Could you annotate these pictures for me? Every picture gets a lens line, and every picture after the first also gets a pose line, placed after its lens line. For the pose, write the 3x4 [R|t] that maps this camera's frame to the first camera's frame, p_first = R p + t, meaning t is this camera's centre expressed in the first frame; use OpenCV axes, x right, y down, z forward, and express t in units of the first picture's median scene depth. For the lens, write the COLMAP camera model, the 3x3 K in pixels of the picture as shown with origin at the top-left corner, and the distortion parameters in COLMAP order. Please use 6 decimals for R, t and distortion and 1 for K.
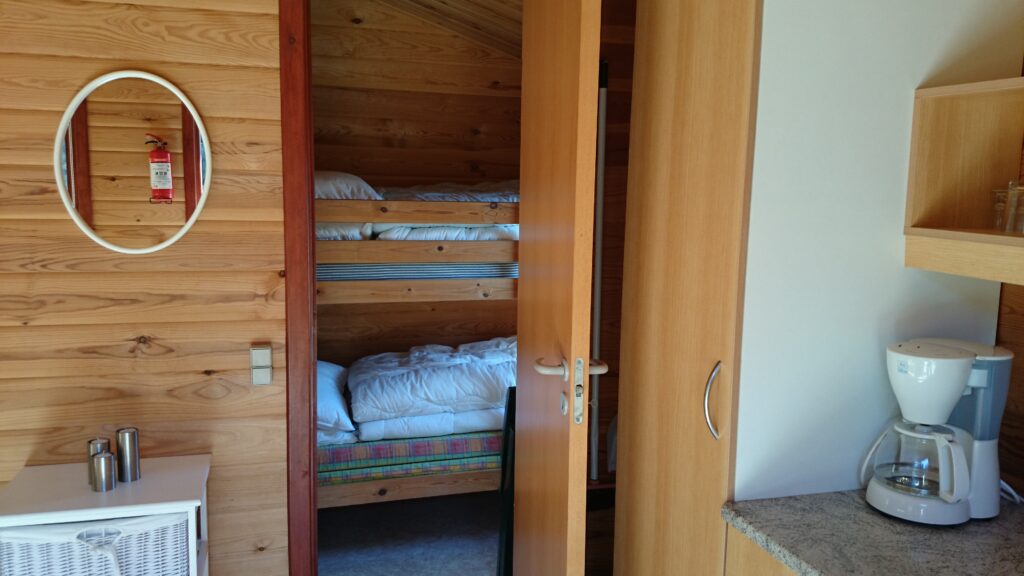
lens RADIAL K [[817.1, 0, 512.0], [0, 817.1, 288.0], [0, 0, 1]] dist [0.075449, -0.146207]
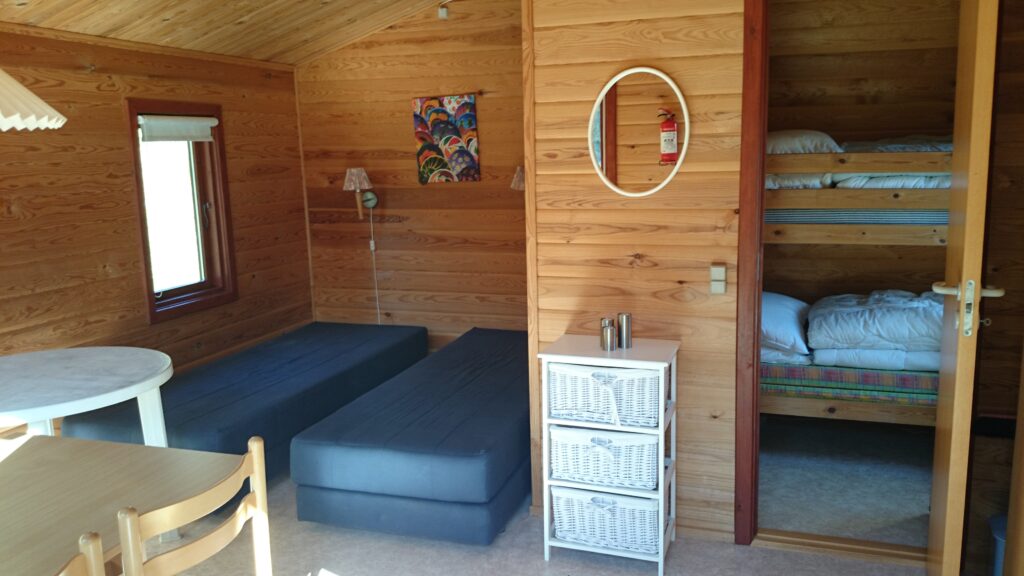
lens RADIAL K [[817.1, 0, 512.0], [0, 817.1, 288.0], [0, 0, 1]] dist [0.075449, -0.146207]
pose [[0.822601, 0.054860, -0.565966, 0.172522], [-0.030249, 0.998148, 0.052786, 0.045912], [0.567814, -0.026301, 0.822737, -0.285414]]
